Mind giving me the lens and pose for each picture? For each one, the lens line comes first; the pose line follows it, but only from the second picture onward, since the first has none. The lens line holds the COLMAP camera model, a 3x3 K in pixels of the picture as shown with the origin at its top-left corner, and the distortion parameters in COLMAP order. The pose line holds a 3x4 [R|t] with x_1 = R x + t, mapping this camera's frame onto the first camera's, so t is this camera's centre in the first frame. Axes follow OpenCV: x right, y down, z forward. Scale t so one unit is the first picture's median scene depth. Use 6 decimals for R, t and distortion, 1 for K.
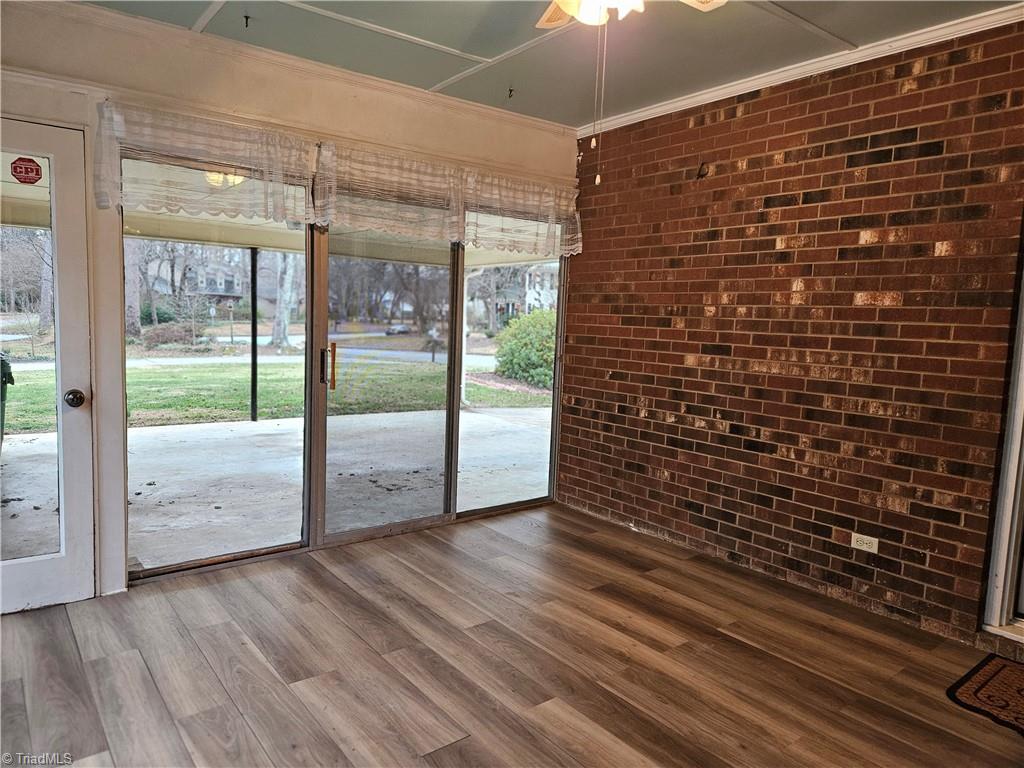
lens RADIAL K [[686.0, 0, 498.1], [0, 686.0, 386.2], [0, 0, 1]] dist [0.084614, -0.070293]
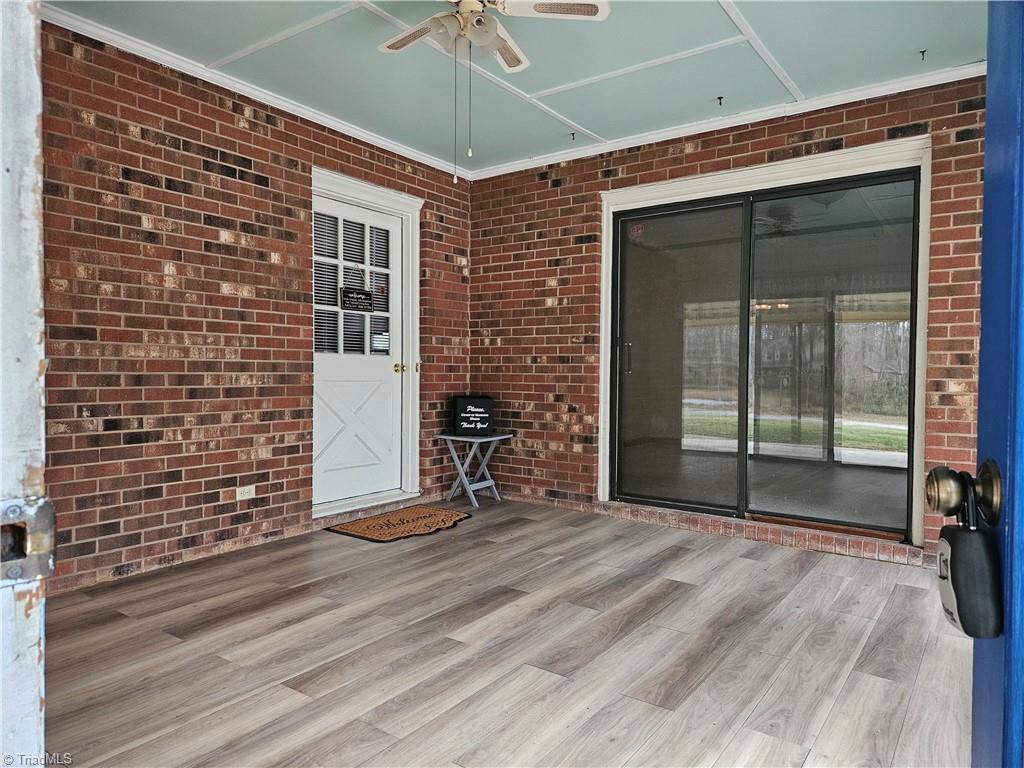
lens RADIAL K [[686.0, 0, 498.1], [0, 686.0, 386.2], [0, 0, 1]] dist [0.084614, -0.070293]
pose [[-0.288901, -0.059360, 0.955517, -0.705938], [0.082066, 0.992867, 0.086493, -0.024392], [-0.953835, 0.103403, -0.281969, 0.870964]]
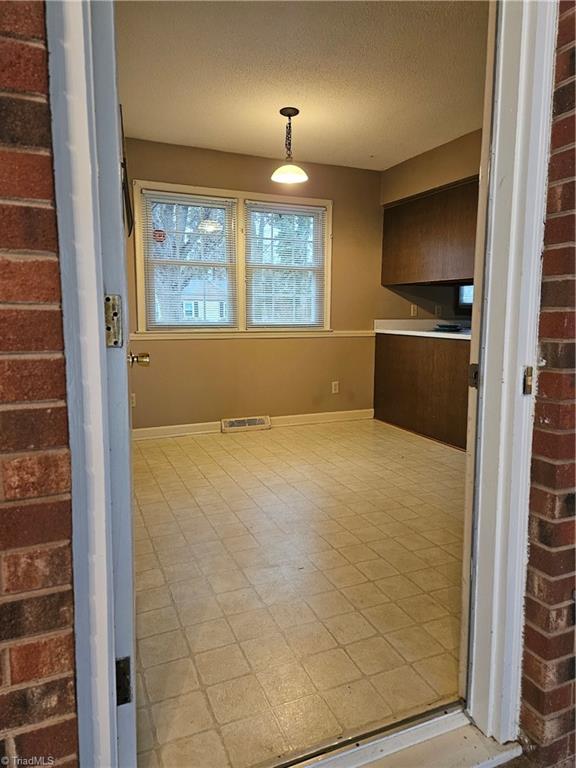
lens RADIAL K [[514.5, 0, 288.0], [0, 514.5, 384.0], [0, 0, 1]] dist [0.084614, -0.070293]
pose [[0.237008, -0.152440, 0.959473, 0.404215], [0.110392, 0.985442, 0.129297, -0.013125], [-0.965215, 0.075274, 0.250386, 0.680928]]
